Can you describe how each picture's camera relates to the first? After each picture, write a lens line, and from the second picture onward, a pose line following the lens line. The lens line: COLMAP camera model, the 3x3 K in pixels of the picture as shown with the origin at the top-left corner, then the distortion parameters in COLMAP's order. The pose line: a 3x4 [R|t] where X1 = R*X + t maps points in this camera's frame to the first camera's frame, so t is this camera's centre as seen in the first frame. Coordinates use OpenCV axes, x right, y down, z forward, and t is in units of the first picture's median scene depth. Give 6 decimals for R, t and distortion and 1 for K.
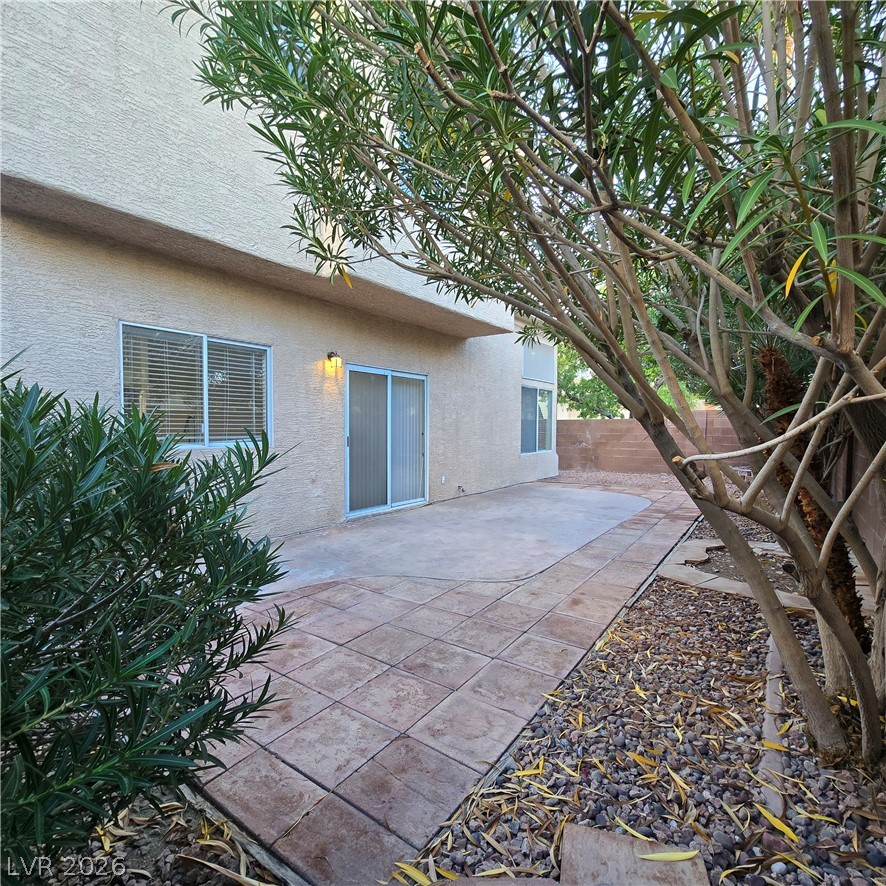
lens RADIAL K [[483.4, 0, 441.7], [0, 483.4, 443.6], [0, 0, 1]] dist [-0.002776, -0.000965]
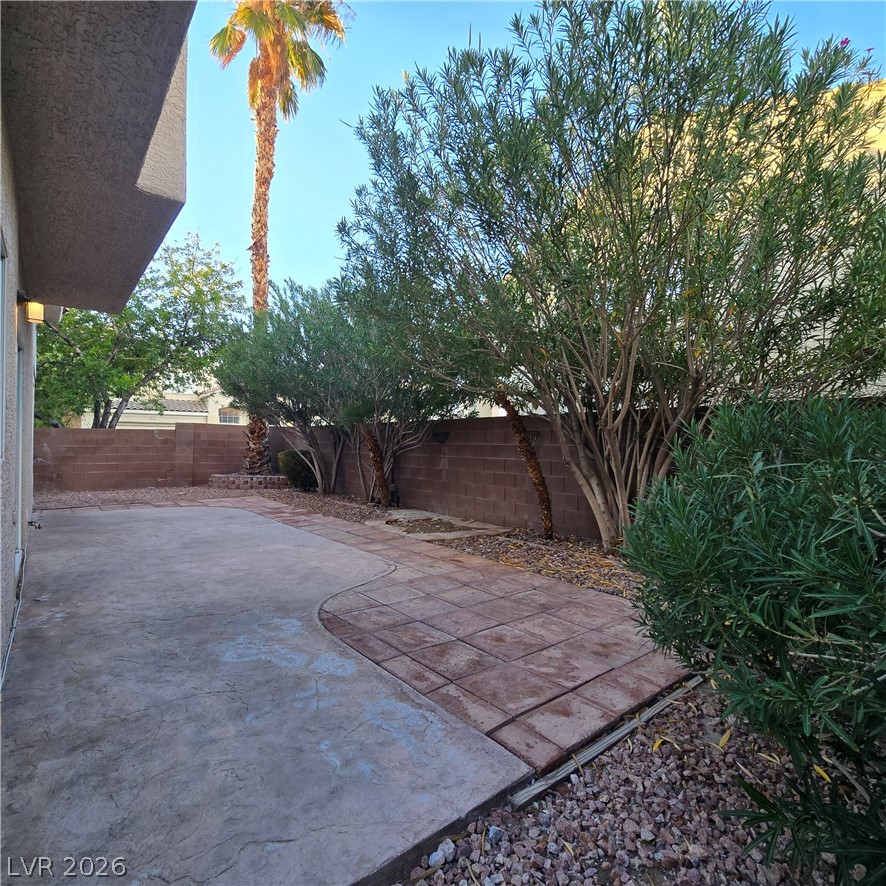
lens RADIAL K [[483.4, 0, 441.6], [0, 483.4, 444.5], [0, 0, 1]] dist [-0.002776, -0.000965]
pose [[0.265601, 0.003341, 0.964077, -0.938874], [0.026724, 0.999584, -0.010826, 0.010445], [-0.963713, 0.028640, 0.265401, 0.592778]]
